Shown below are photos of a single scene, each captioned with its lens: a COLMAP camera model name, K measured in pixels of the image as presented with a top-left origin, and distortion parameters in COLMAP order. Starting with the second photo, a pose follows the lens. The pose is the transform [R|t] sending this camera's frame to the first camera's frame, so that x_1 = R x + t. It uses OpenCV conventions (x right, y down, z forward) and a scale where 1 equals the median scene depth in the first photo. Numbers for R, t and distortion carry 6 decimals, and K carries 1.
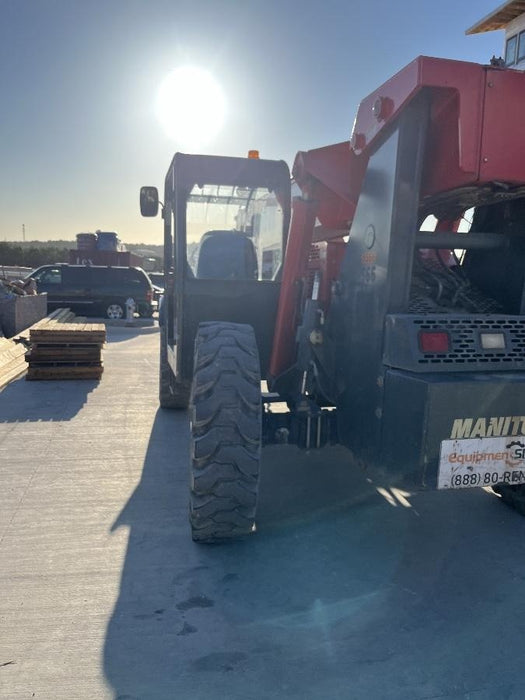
lens RADIAL K [[535.0, 0, 262.5], [0, 535.0, 350.0], [0, 0, 1]] dist [0.073214, -0.118544]
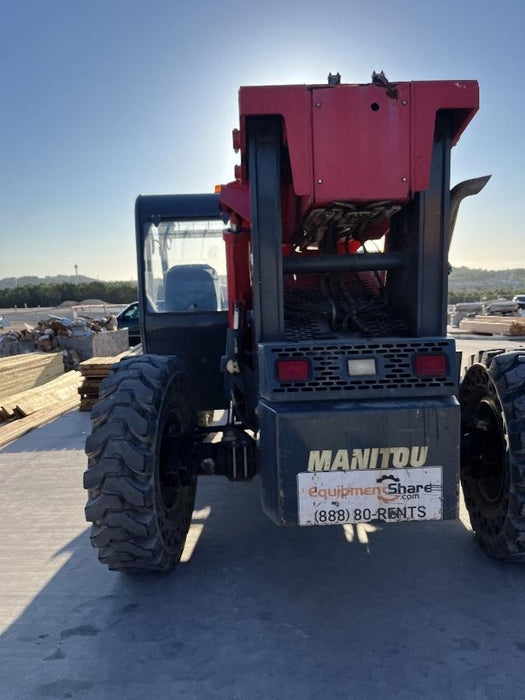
lens RADIAL K [[535.0, 0, 262.5], [0, 535.0, 350.0], [0, 0, 1]] dist [0.073214, -0.118544]
pose [[0.977130, -0.039099, -0.209018, 0.460163], [0.029435, 0.998358, -0.049149, -0.005625], [0.210596, 0.041873, 0.976676, 0.045972]]
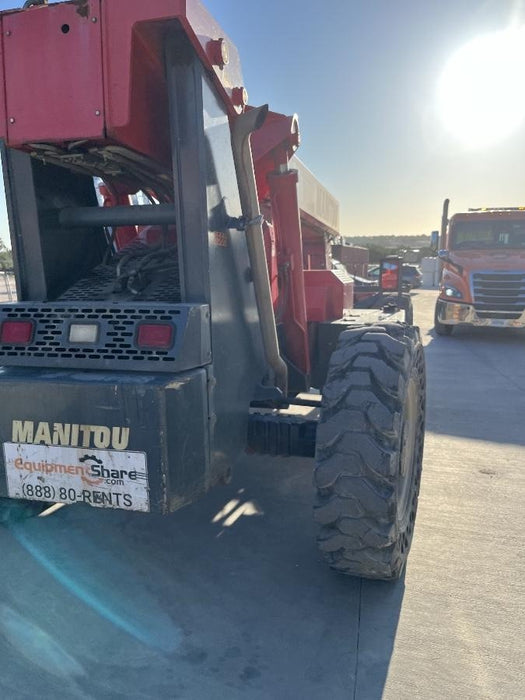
lens RADIAL K [[535.0, 0, 262.5], [0, 535.0, 350.0], [0, 0, 1]] dist [0.073214, -0.118544]
pose [[0.876141, 0.039335, -0.480448, 1.090130], [-0.033083, 0.999222, 0.021477, -0.018141], [0.480918, -0.002922, 0.876760, 0.404218]]
